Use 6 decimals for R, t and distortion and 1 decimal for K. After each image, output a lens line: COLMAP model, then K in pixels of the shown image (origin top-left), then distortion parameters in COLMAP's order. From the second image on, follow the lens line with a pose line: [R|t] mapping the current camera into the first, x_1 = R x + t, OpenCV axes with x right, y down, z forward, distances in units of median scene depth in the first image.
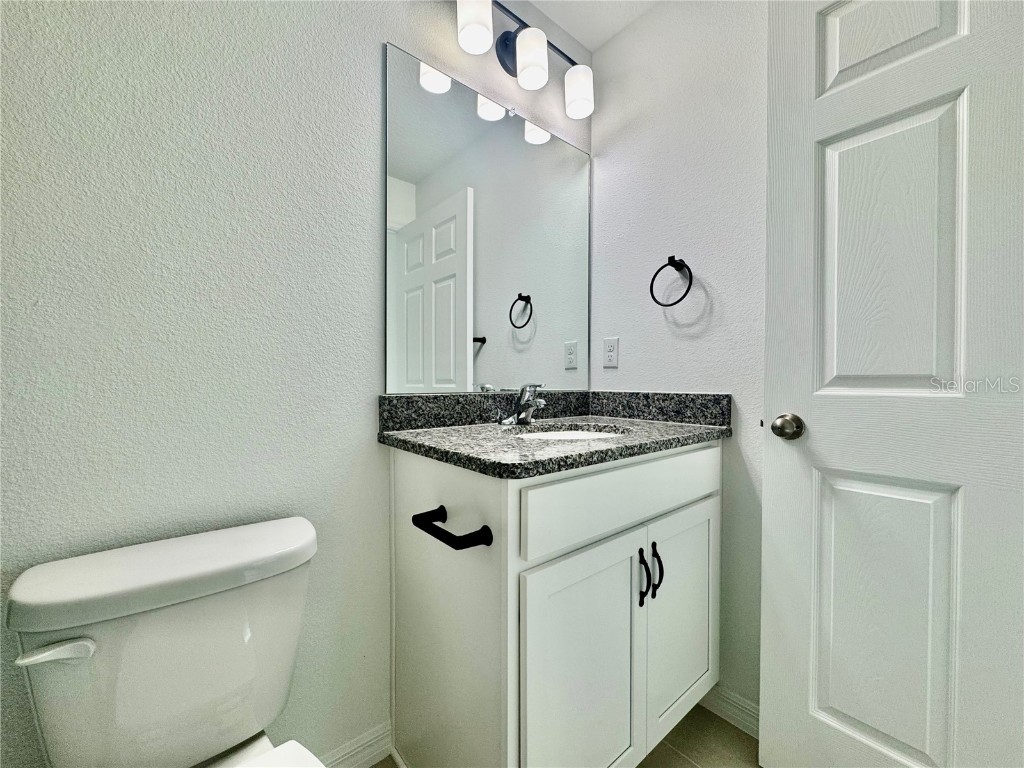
lens RADIAL K [[412.2, 0, 509.8], [0, 412.2, 385.3], [0, 0, 1]] dist [-0.003107, -0.000123]
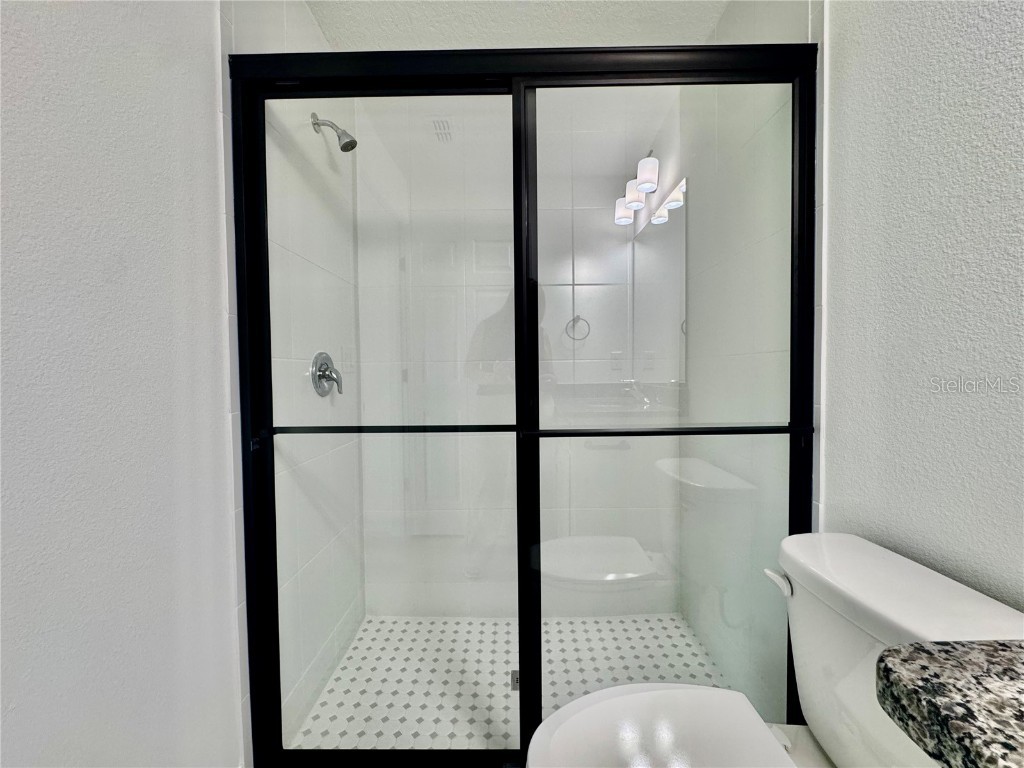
lens RADIAL K [[412.2, 0, 509.8], [0, 412.2, 385.3], [0, 0, 1]] dist [-0.003107, -0.000123]
pose [[-0.646965, 0.028563, -0.761985, 0.433755], [0.004602, 0.999426, 0.033556, -0.065155], [0.762506, 0.018203, -0.646725, 0.833424]]
